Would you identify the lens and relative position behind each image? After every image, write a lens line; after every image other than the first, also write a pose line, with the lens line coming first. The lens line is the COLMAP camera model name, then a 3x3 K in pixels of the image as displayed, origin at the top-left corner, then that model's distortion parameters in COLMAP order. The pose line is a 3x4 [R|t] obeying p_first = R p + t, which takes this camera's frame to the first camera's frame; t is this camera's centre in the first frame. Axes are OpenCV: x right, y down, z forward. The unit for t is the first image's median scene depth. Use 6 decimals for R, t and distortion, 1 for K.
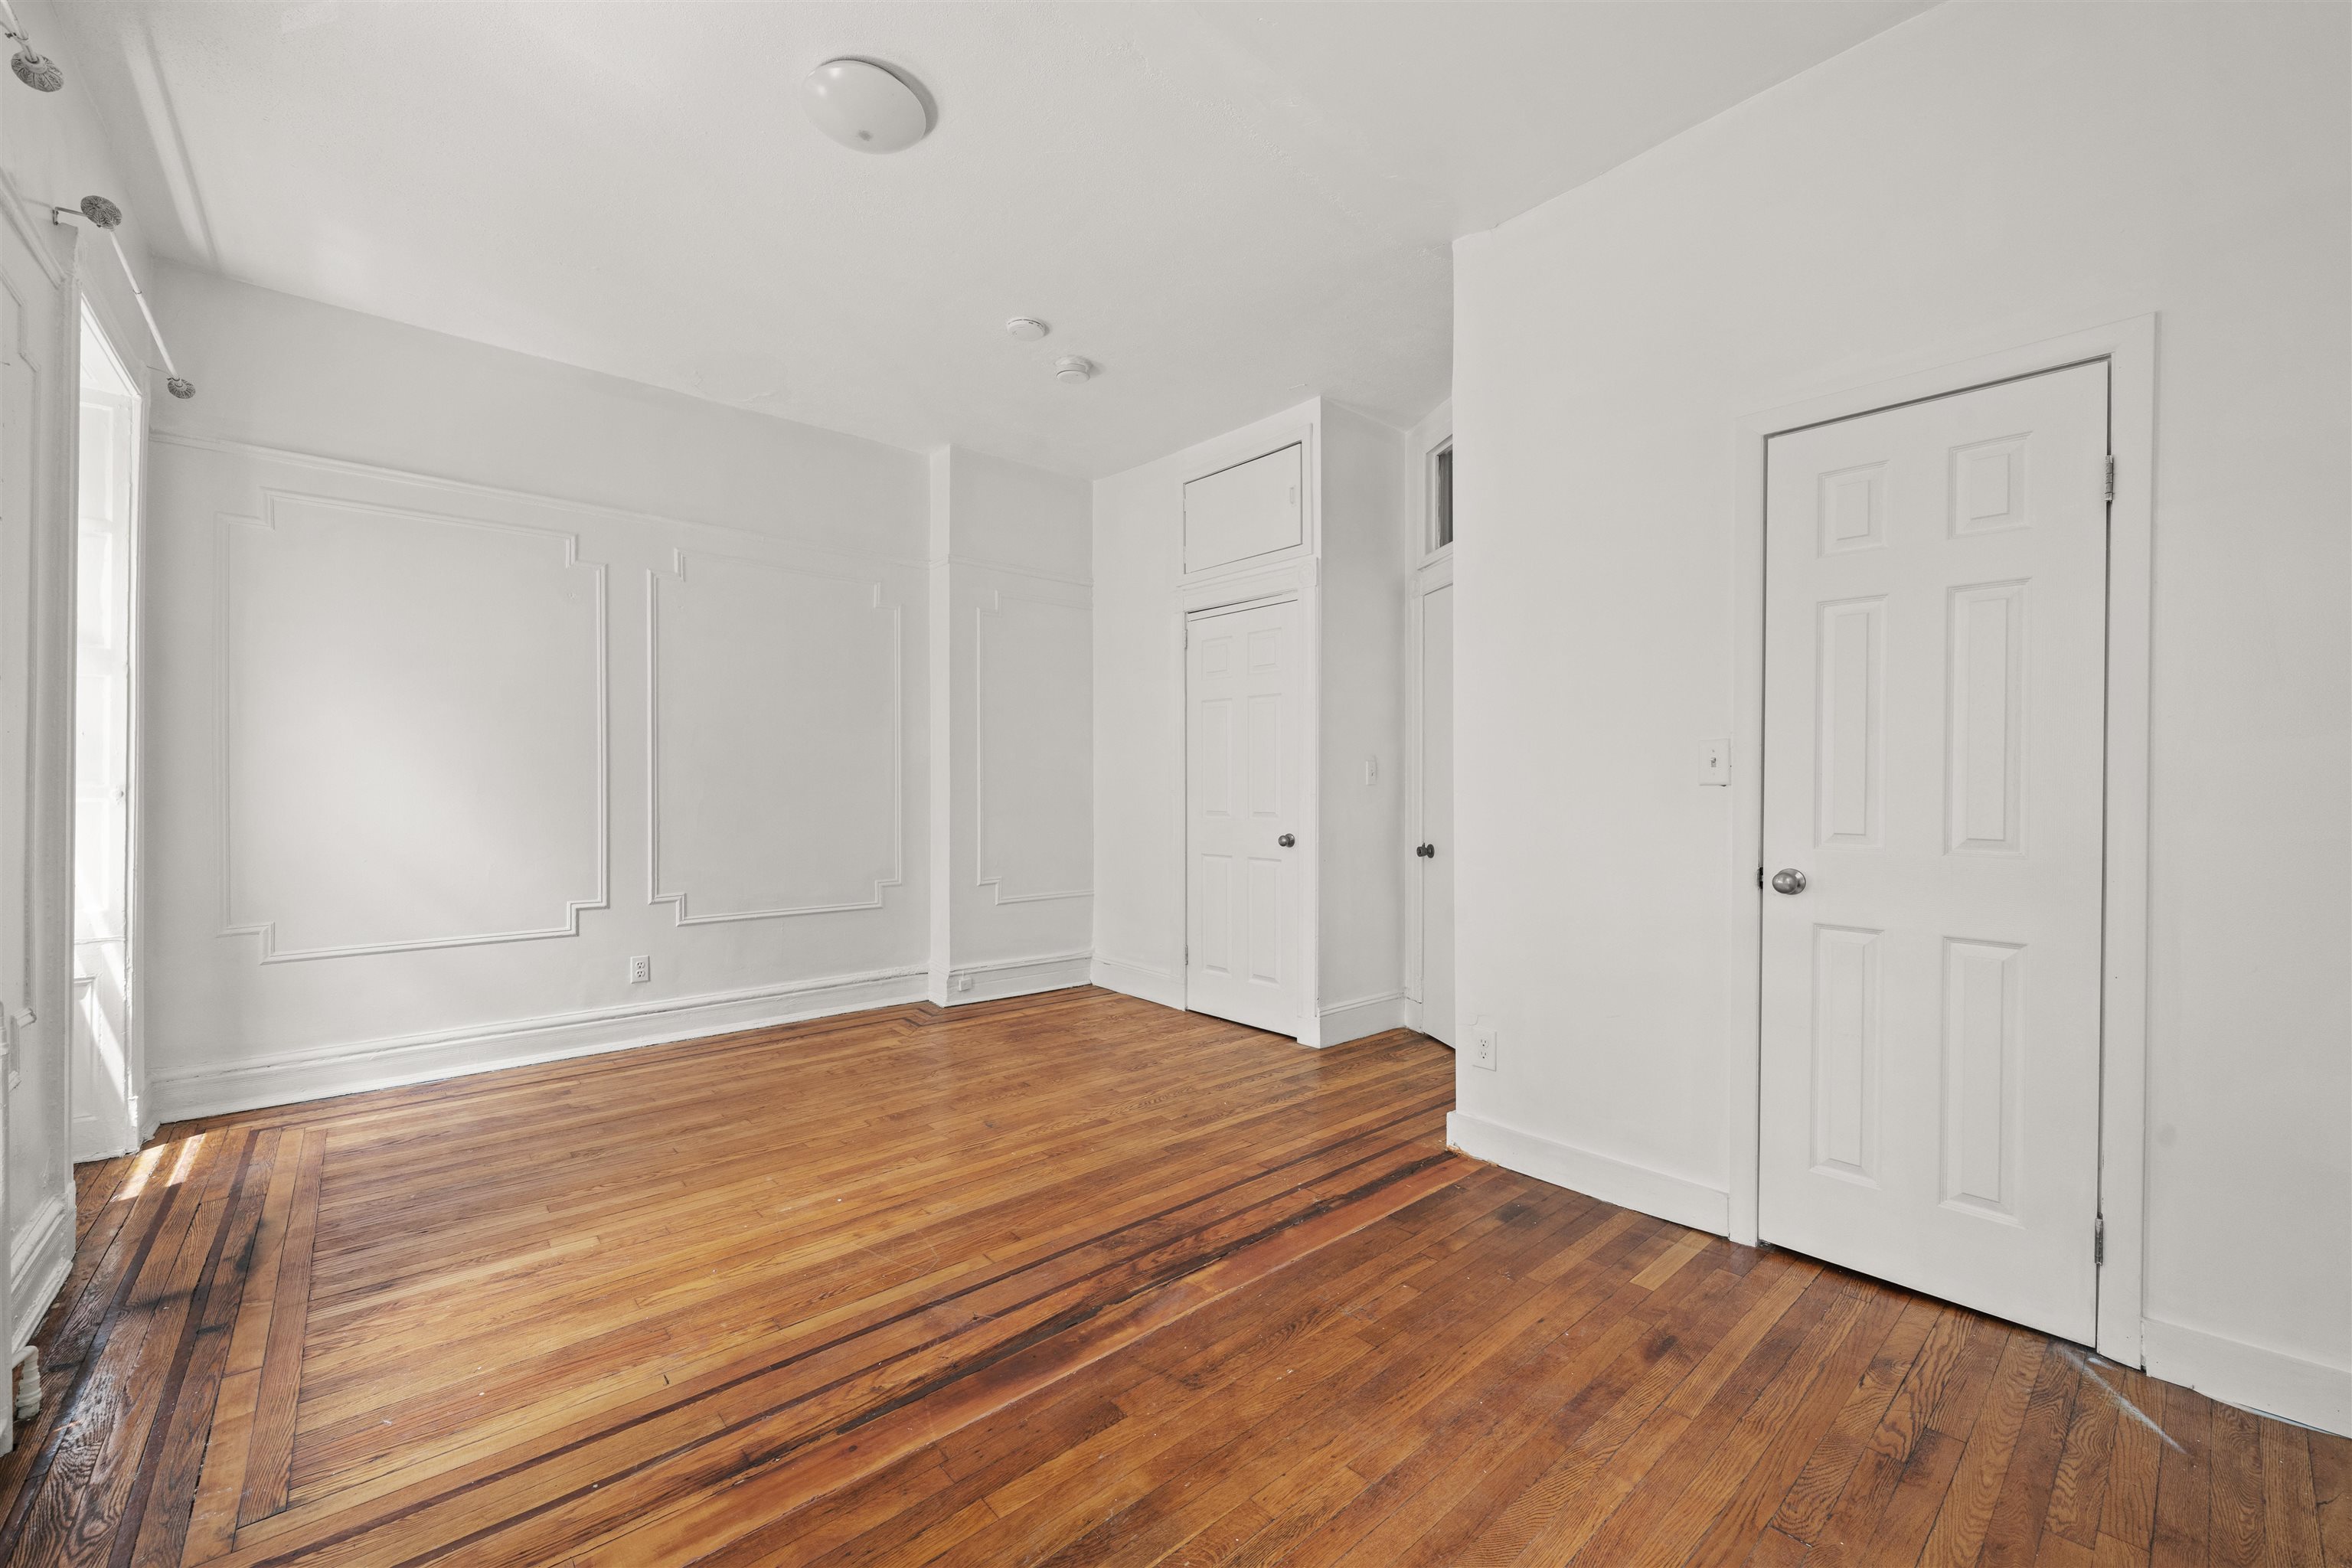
lens RADIAL K [[926.9, 0, 1171.0], [0, 926.9, 782.8], [0, 0, 1]] dist [0.000732, -0.000589]
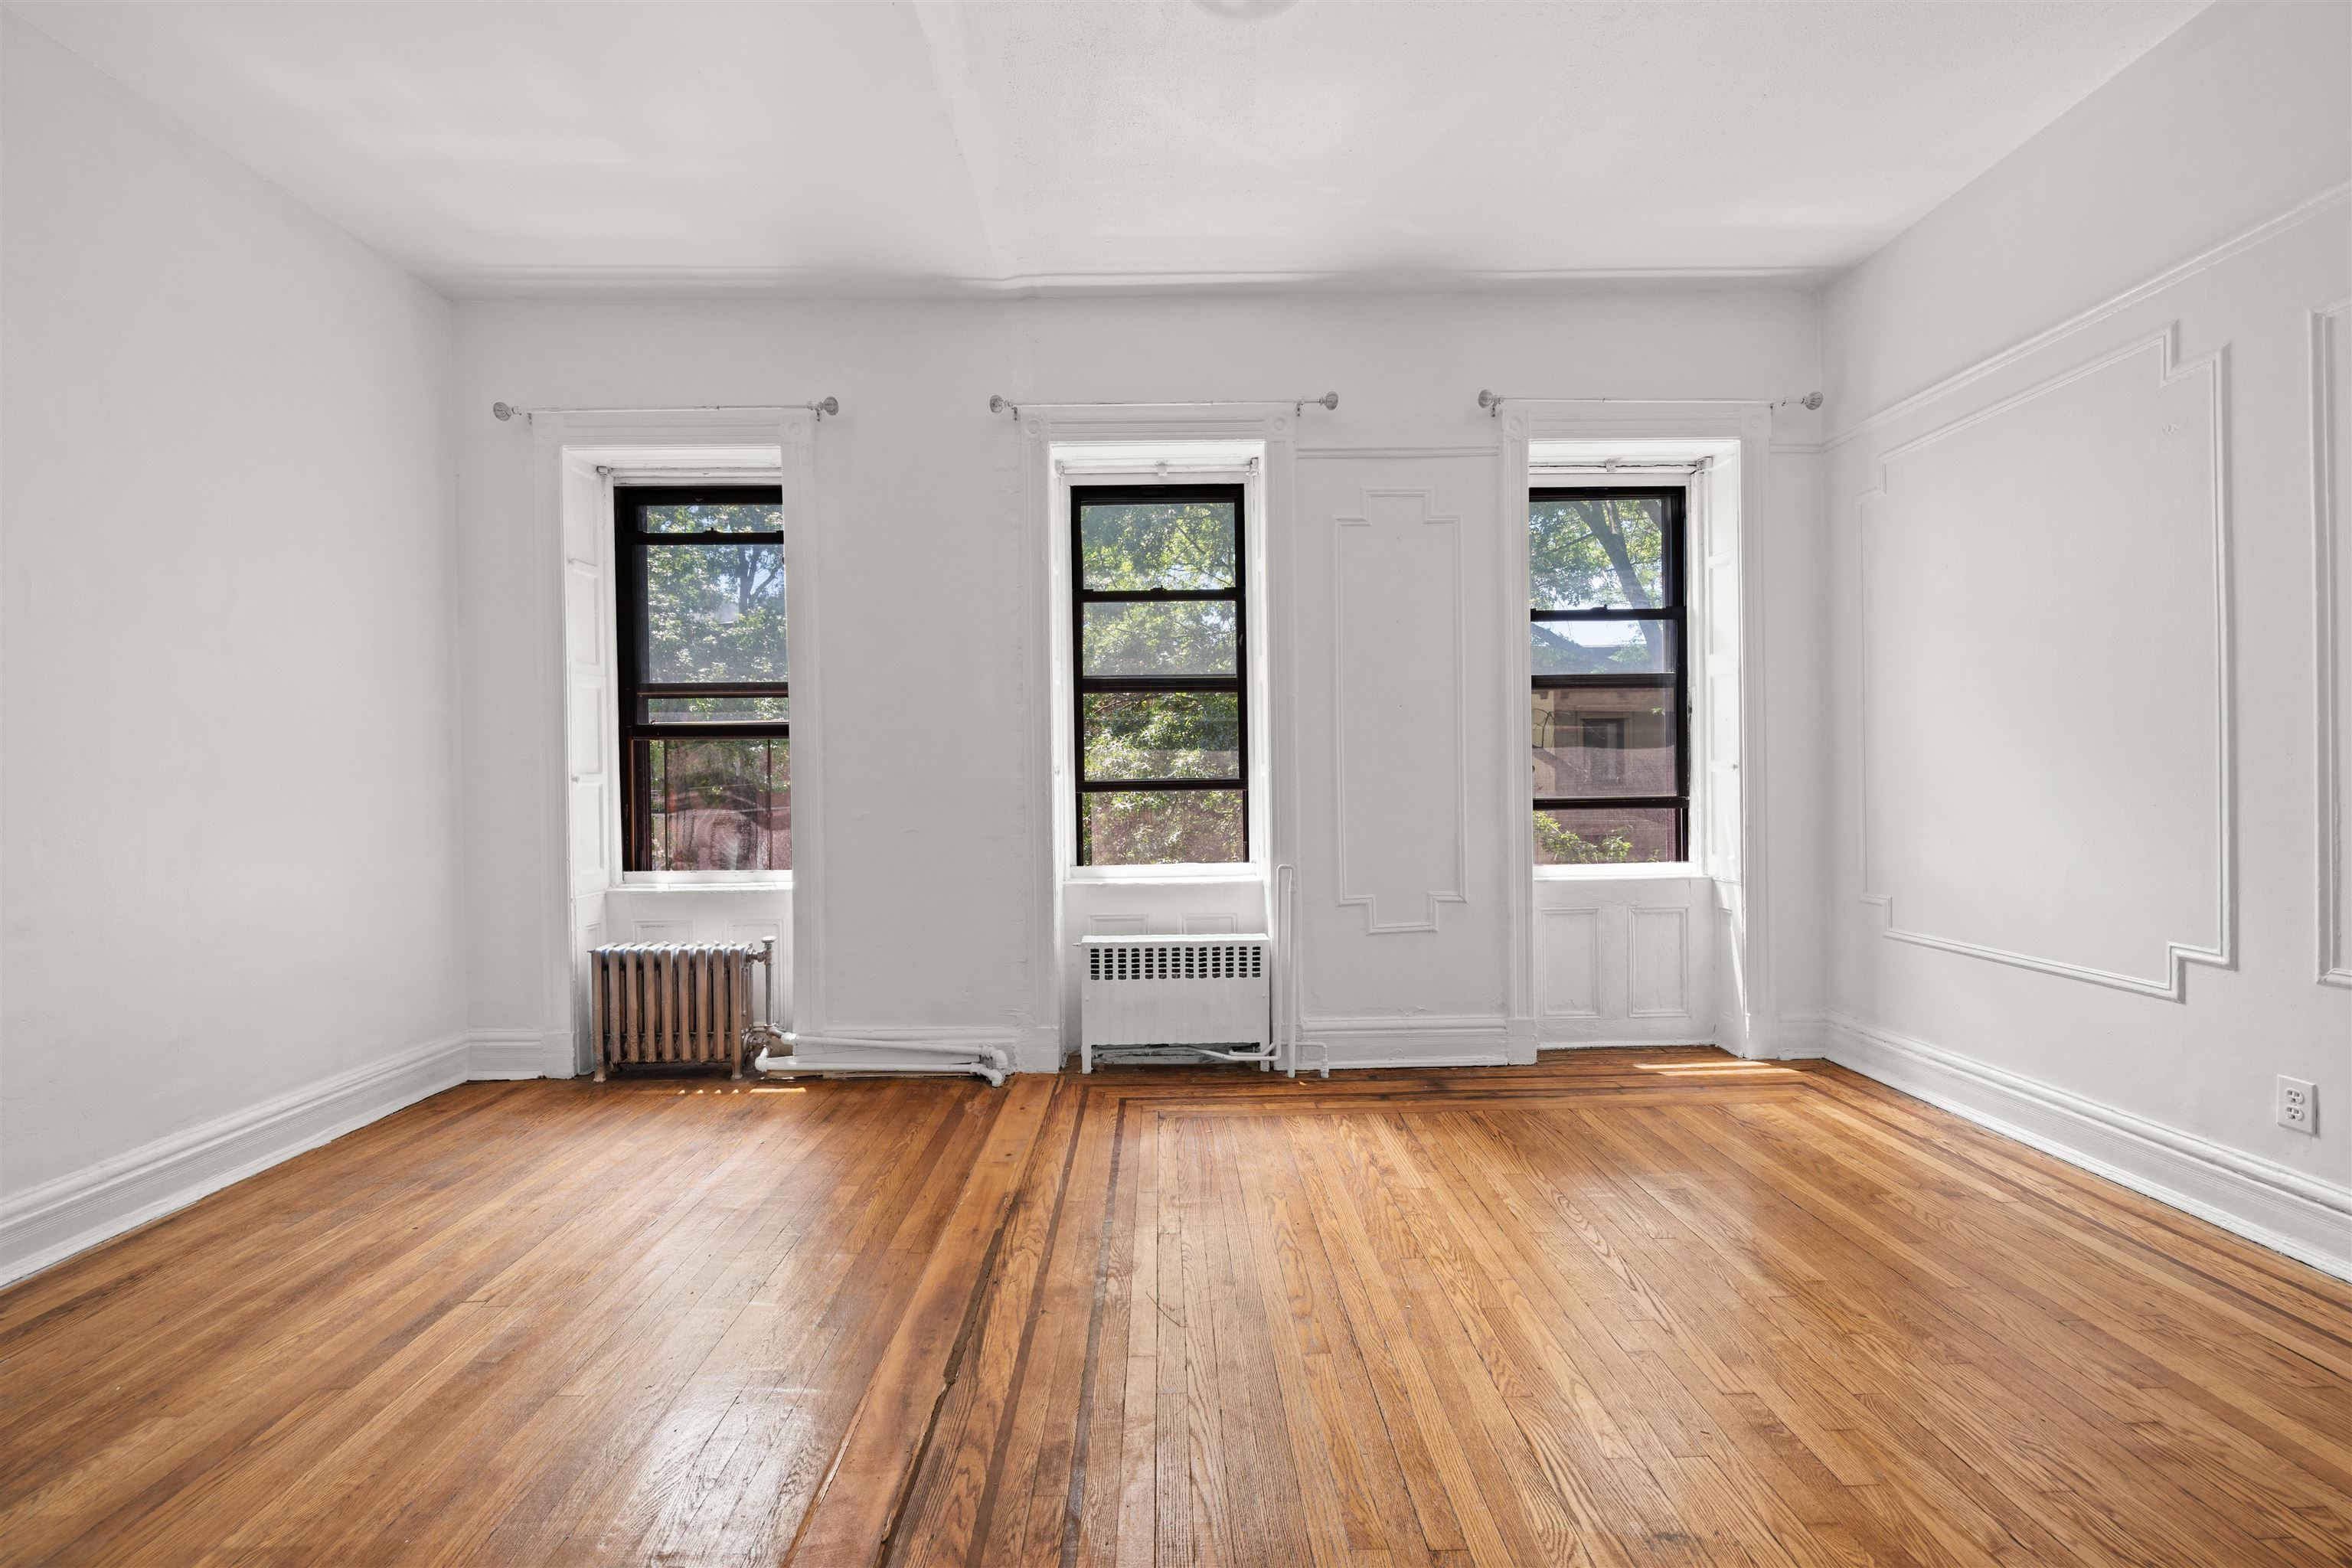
lens RADIAL K [[926.9, 0, 1171.0], [0, 926.9, 782.8], [0, 0, 1]] dist [0.000732, -0.000589]
pose [[-0.647769, 0.015522, -0.761679, 0.375714], [0.017758, 0.999828, 0.005273, 0.016765], [0.761630, -0.010110, -0.647934, 1.501588]]
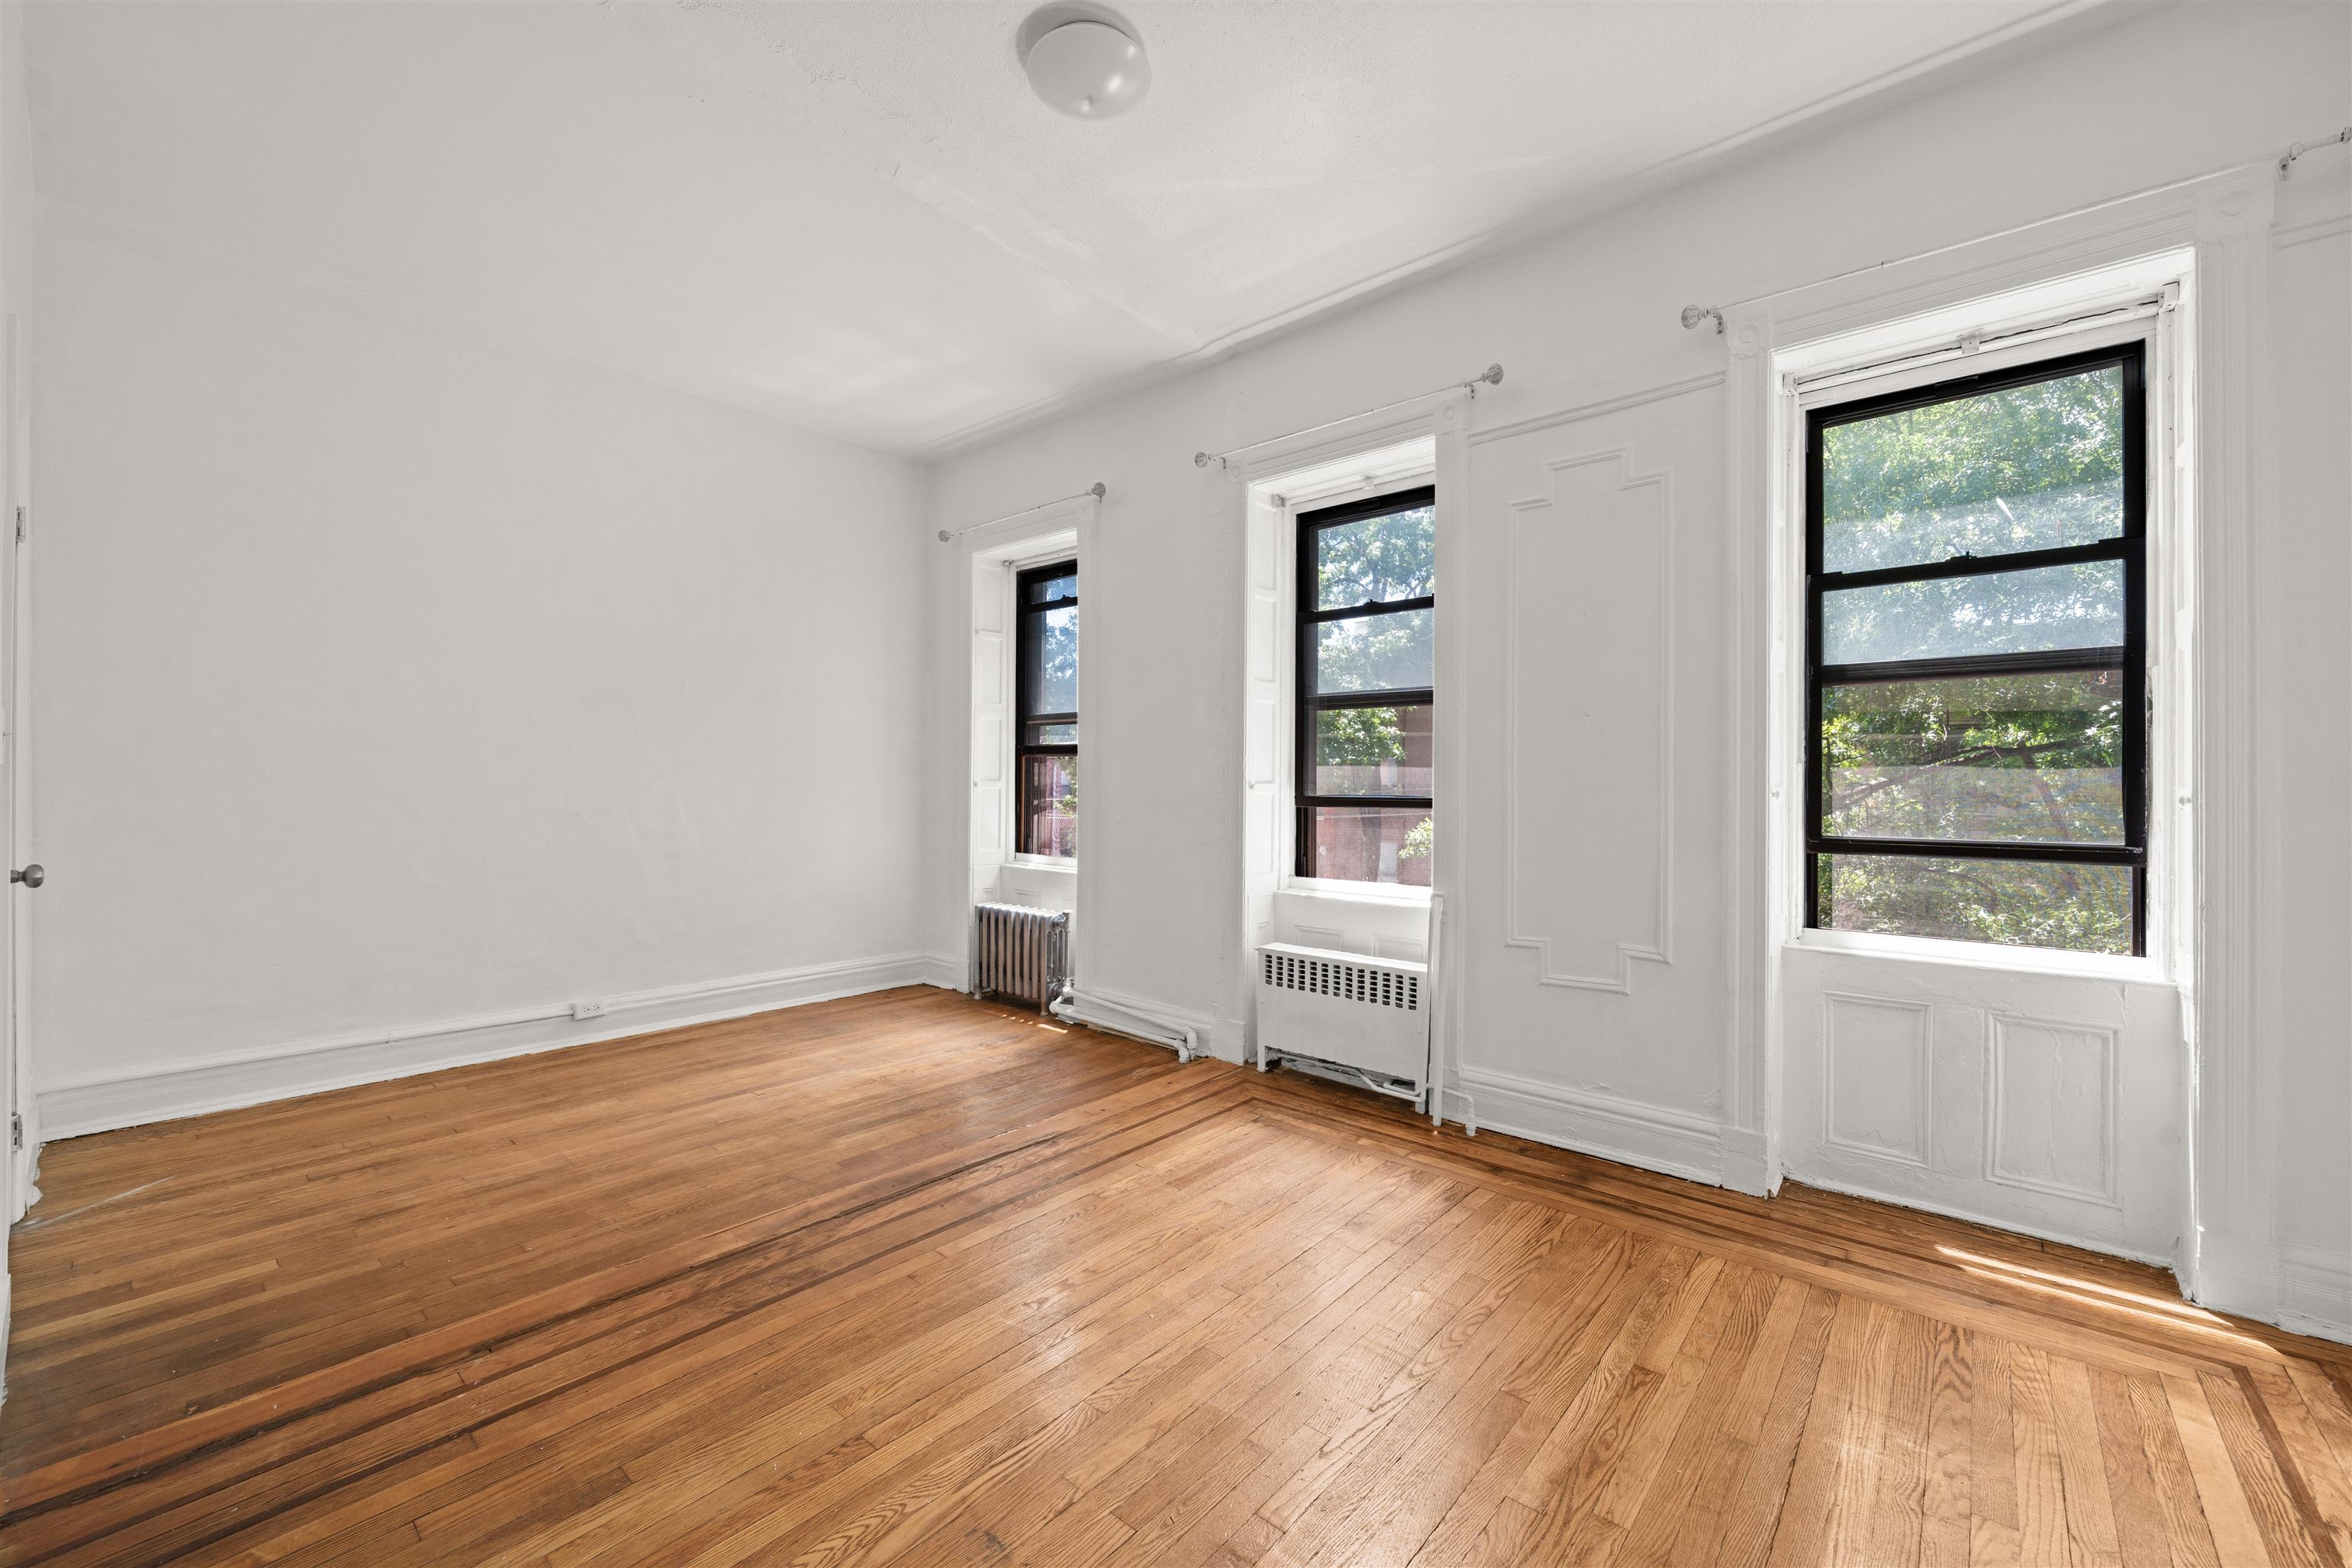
lens RADIAL K [[926.9, 0, 1171.0], [0, 926.9, 782.8], [0, 0, 1]] dist [0.000732, -0.000589]
pose [[-0.990297, -0.011088, -0.138526, -0.291215], [-0.009703, 0.999896, -0.010671, 0.016692], [0.138630, -0.009223, -0.990301, 1.972600]]
